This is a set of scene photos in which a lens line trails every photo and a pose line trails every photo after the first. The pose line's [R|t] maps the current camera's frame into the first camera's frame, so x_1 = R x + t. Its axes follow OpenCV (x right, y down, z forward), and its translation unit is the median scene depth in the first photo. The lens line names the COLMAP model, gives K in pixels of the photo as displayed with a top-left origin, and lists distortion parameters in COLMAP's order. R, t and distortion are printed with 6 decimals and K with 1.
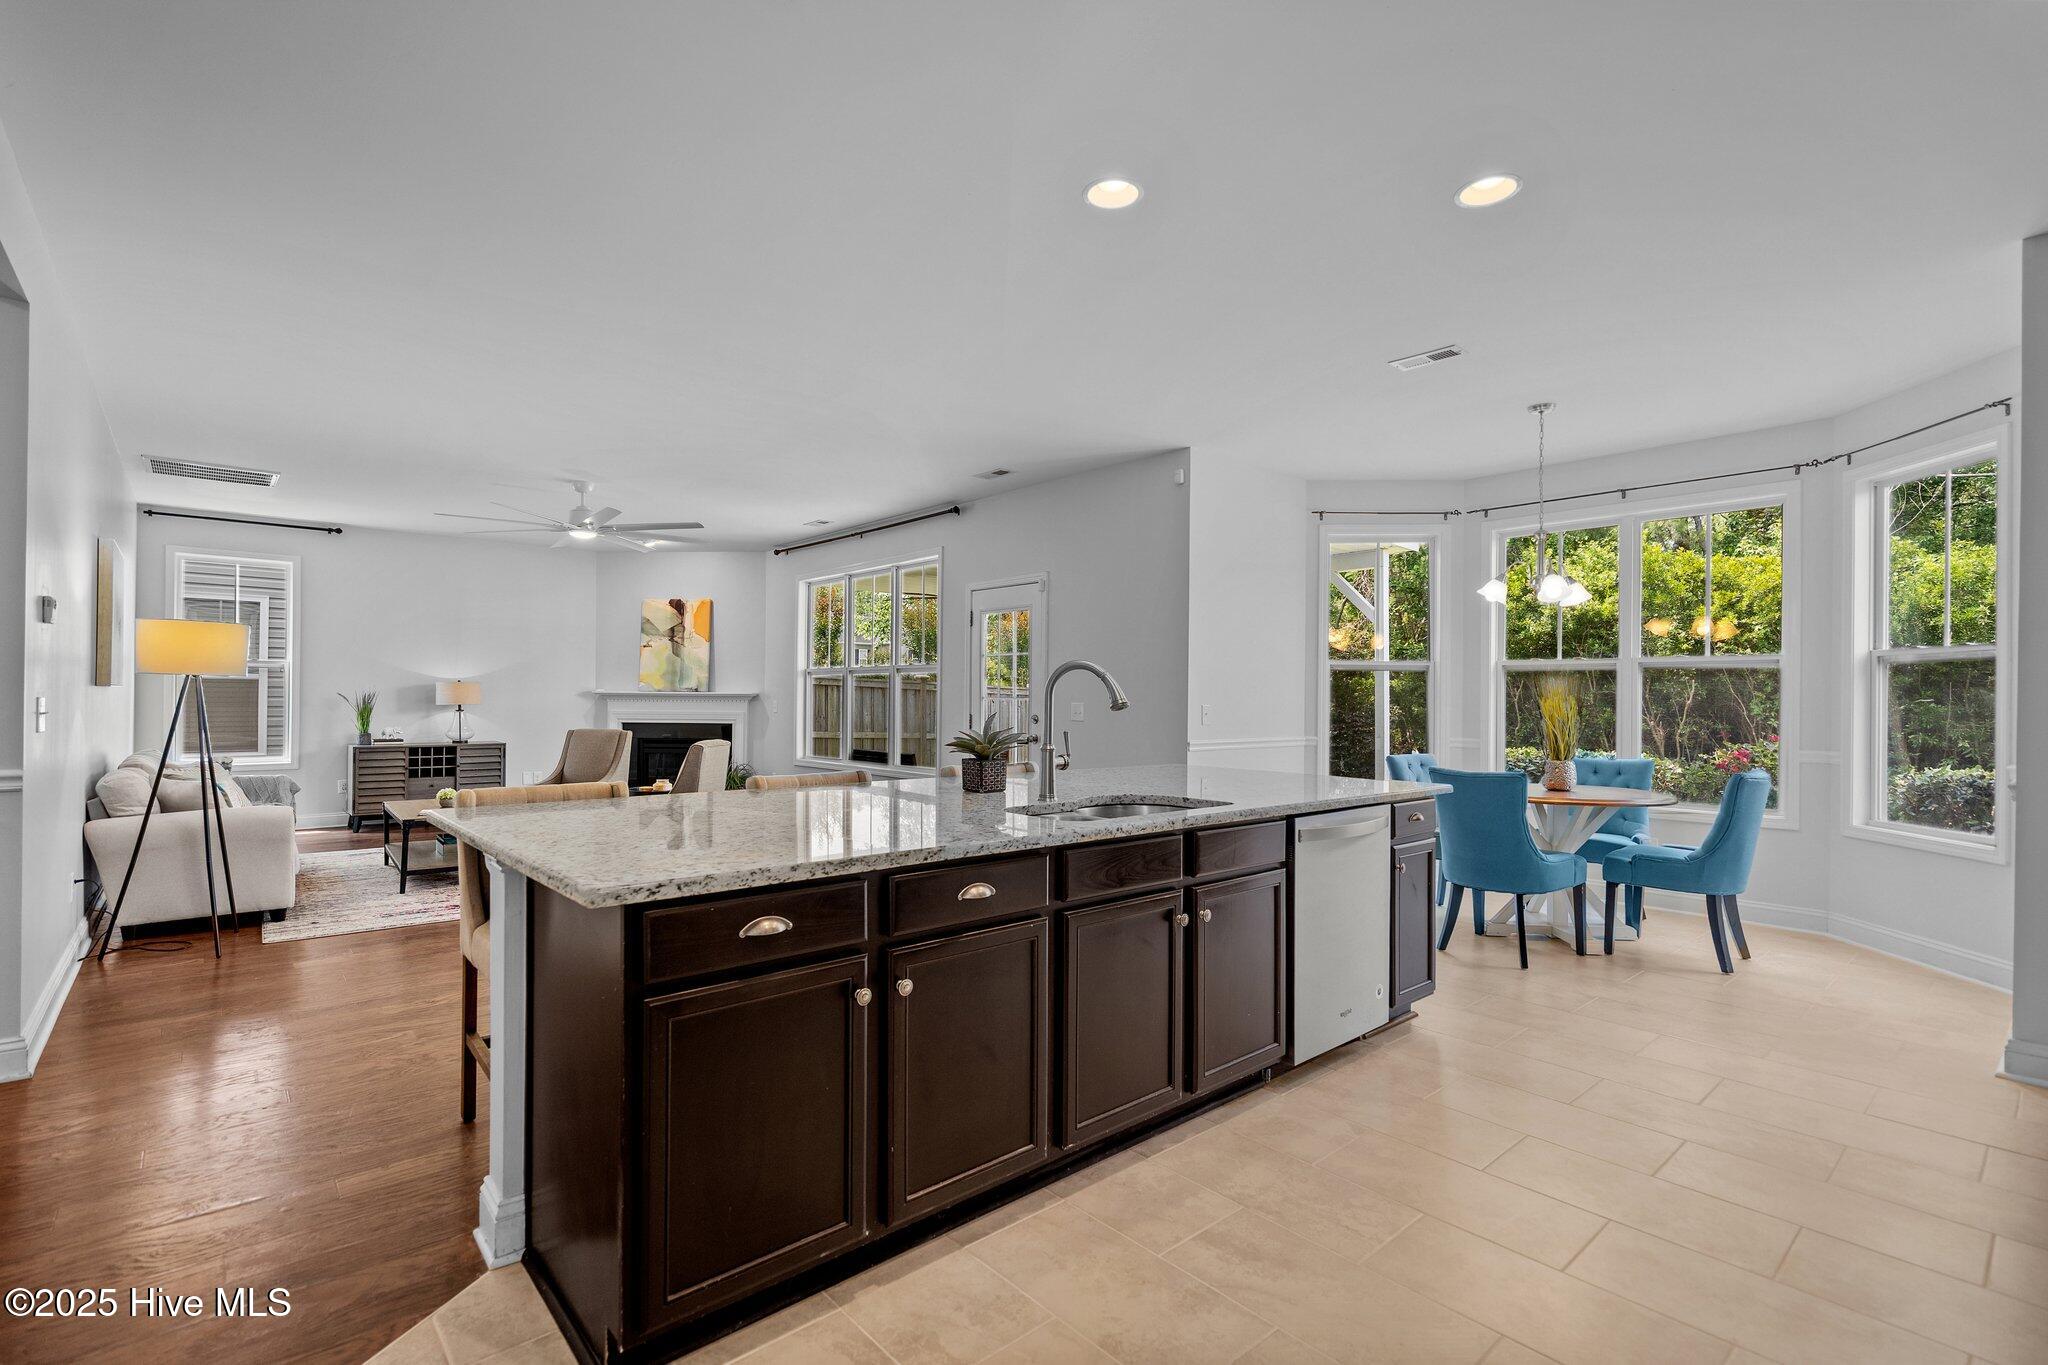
lens RADIAL K [[936.1, 0, 1025.9], [0, 936.1, 686.5], [0, 0, 1]] dist [0.002570, 0.000164]
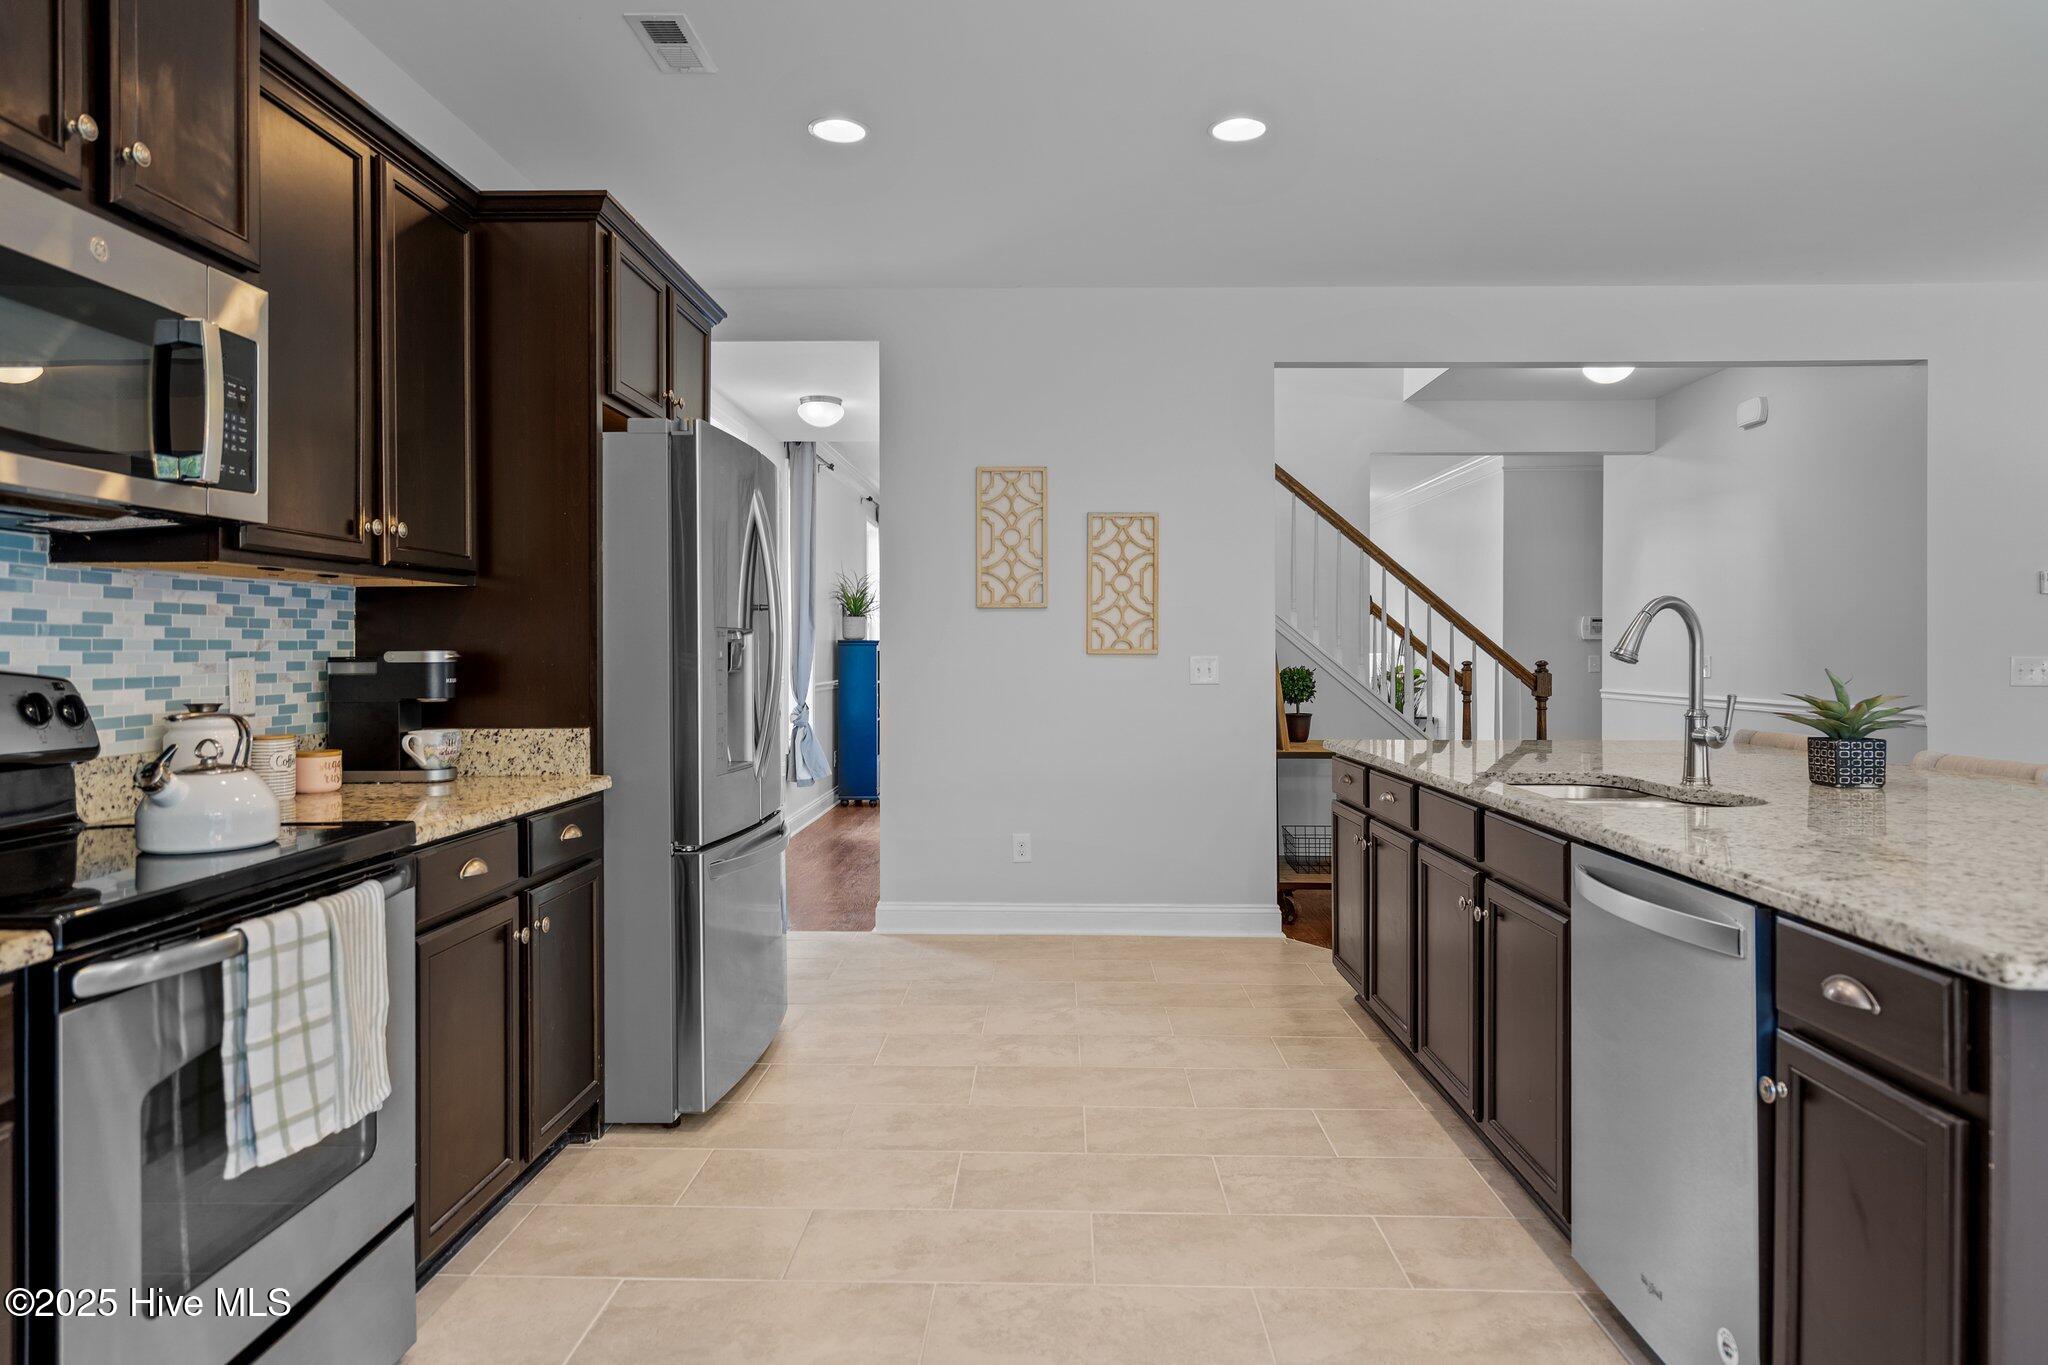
lens RADIAL K [[1235.6, 0, 1024.1], [0, 1235.6, 655.4], [0, 0, 1]] dist [0.004820, 0.004235]
pose [[-0.678747, -0.008679, -0.734321, 0.374937], [0.000887, 0.999920, -0.012637, 0.010802], [0.734371, -0.009228, -0.678685, 0.434506]]
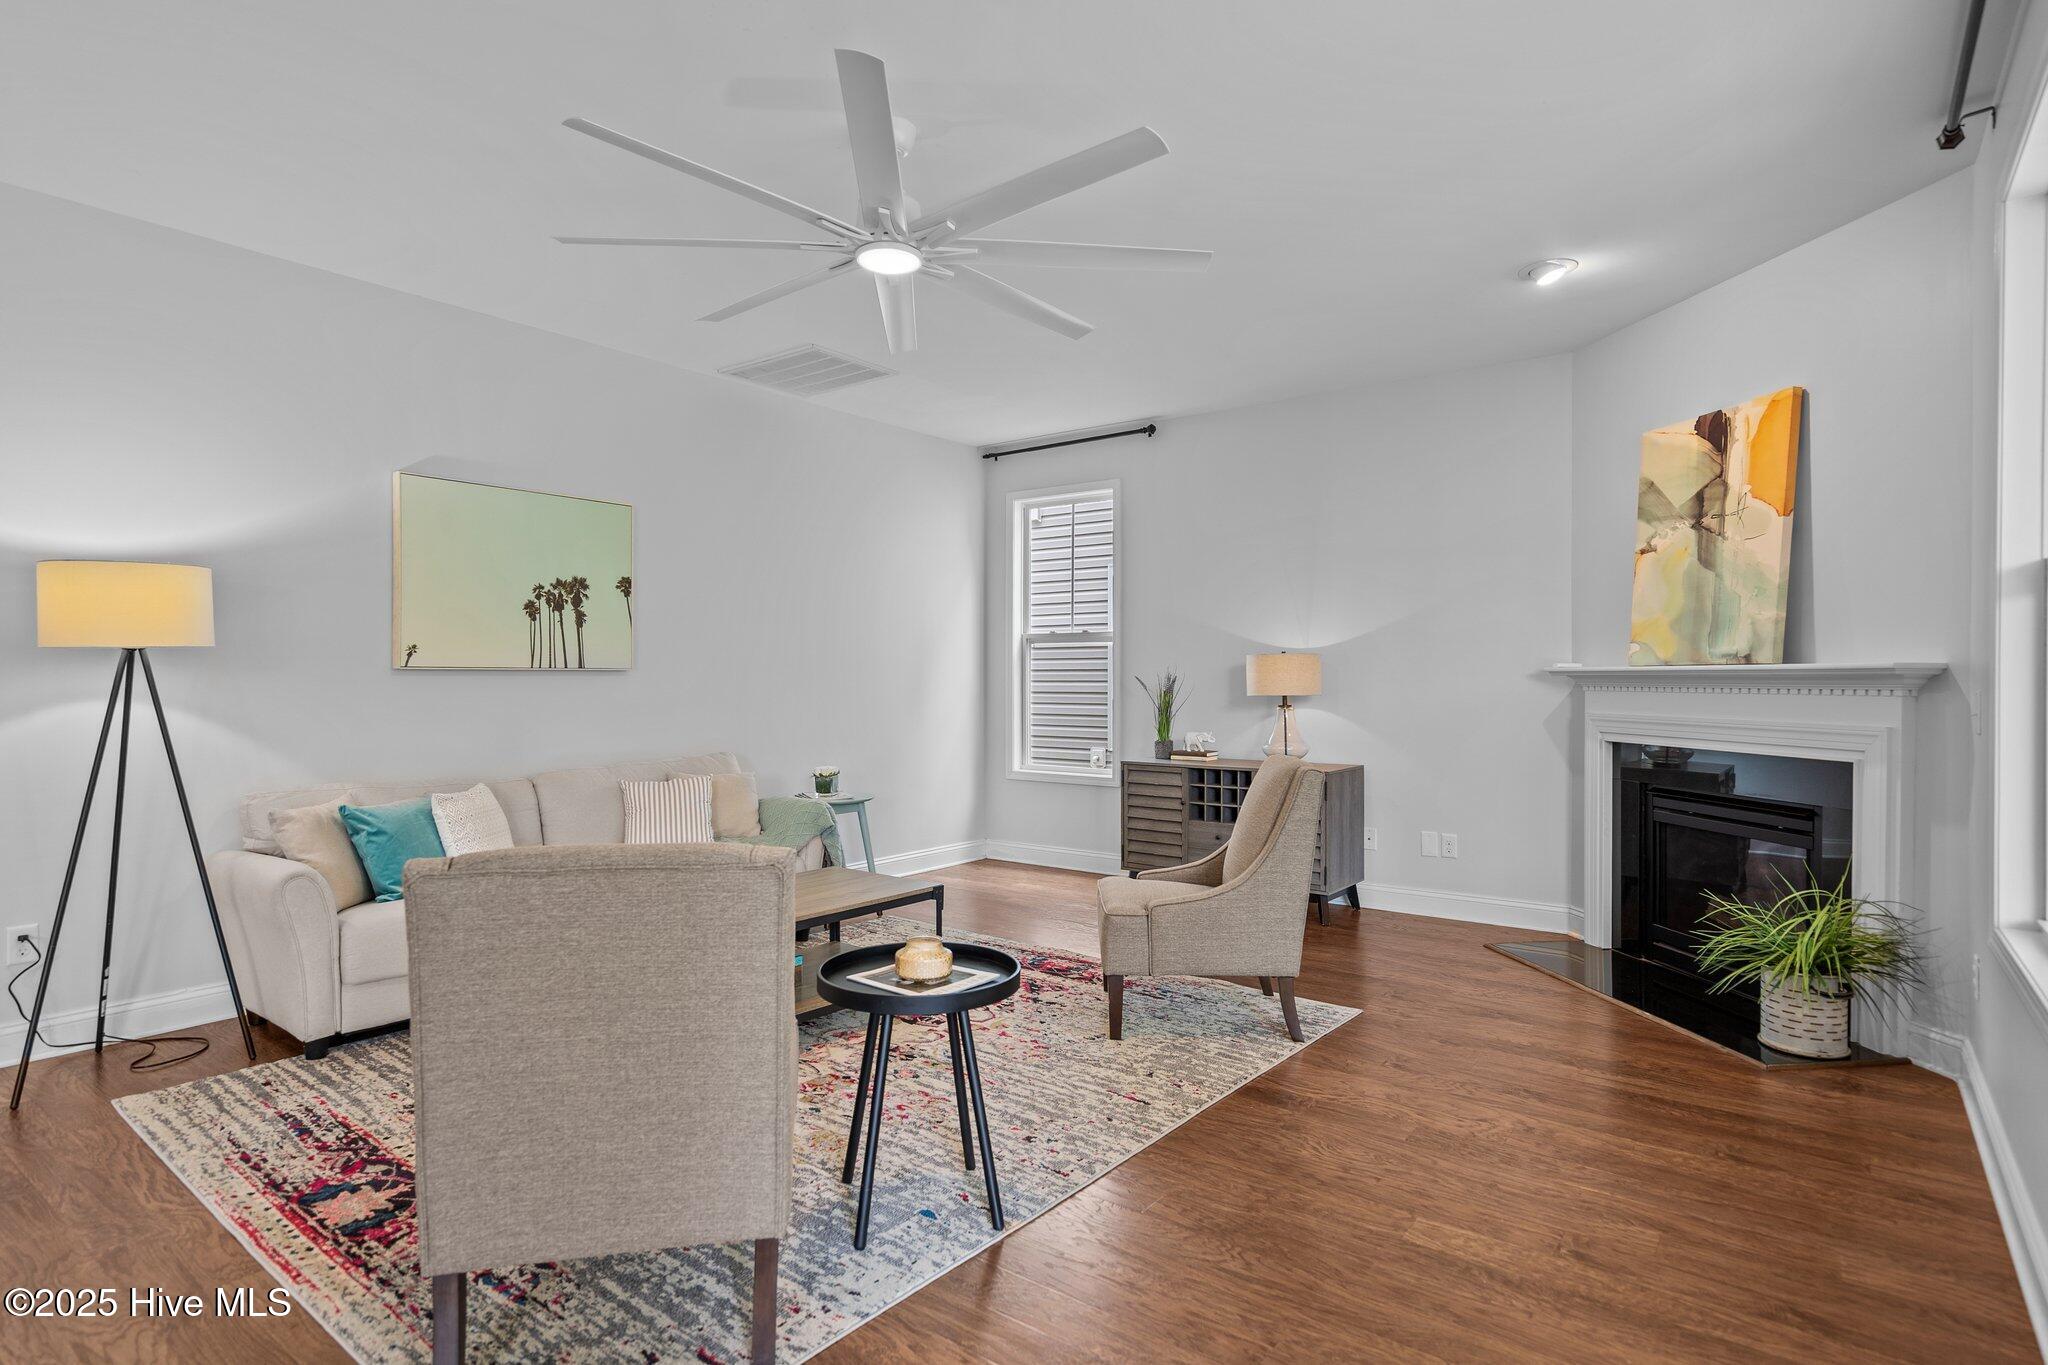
lens RADIAL K [[1074.4, 0, 1030.7], [0, 1074.4, 681.1], [0, 0, 1]] dist [0.004635, 0.000455]
pose [[0.206655, -0.007339, -0.978386, -0.020929], [0.014124, 0.999890, -0.004517, 0.011389], [0.978312, -0.012885, 0.206736, 0.760630]]
